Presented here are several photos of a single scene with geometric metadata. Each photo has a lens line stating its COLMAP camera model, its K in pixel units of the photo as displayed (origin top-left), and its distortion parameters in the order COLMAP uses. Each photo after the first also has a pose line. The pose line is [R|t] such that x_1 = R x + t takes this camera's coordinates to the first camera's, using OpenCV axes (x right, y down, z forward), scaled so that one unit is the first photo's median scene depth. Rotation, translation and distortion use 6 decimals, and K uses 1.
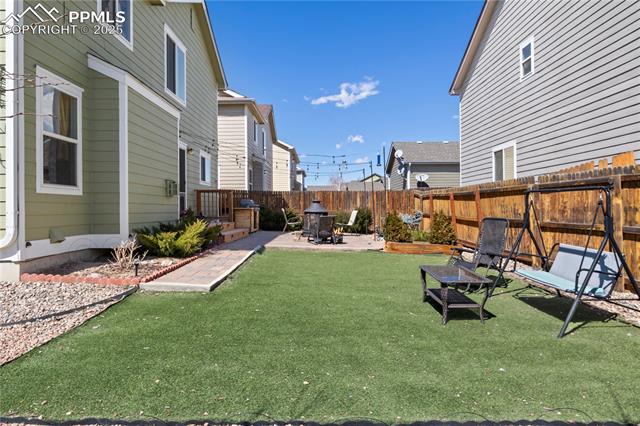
lens RADIAL K [[402.7, 0, 318.4], [0, 402.7, 211.4], [0, 0, 1]] dist [0.000155, 0.003280]
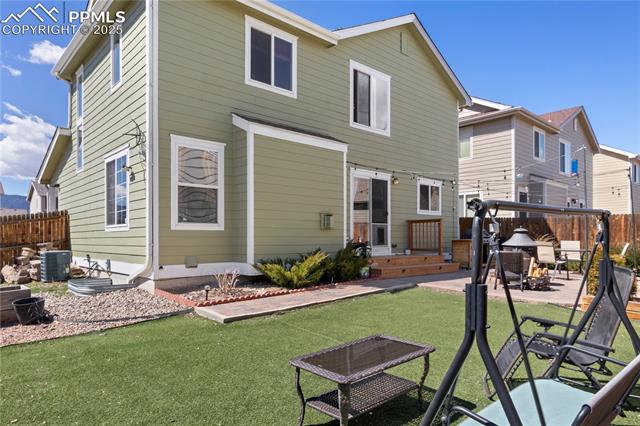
lens RADIAL K [[402.7, 0, 327.8], [0, 402.7, 246.6], [0, 0, 1]] dist [0.000155, 0.003280]
pose [[0.667561, 0.017686, -0.744345, 0.519459], [-0.005065, 0.999803, 0.019214, -0.014914], [0.744538, -0.009056, 0.667519, 0.394894]]
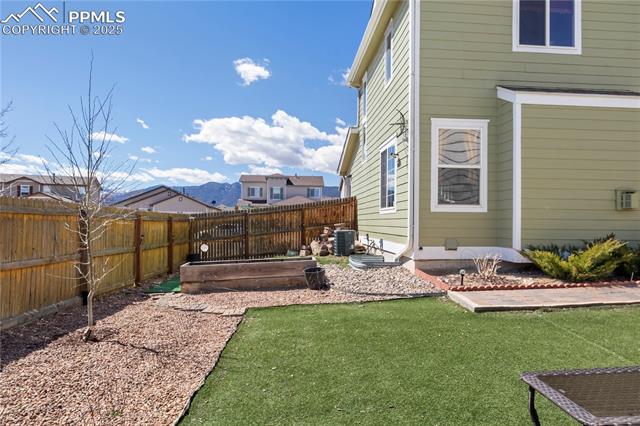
lens RADIAL K [[402.7, 0, 322.0], [0, 402.7, 216.1], [0, 0, 1]] dist [0.000155, 0.003280]
pose [[0.066666, -0.005811, -0.997758, 0.509524], [-0.014013, 0.999879, -0.006760, -0.013623], [0.997677, 0.014432, 0.066576, 0.433115]]
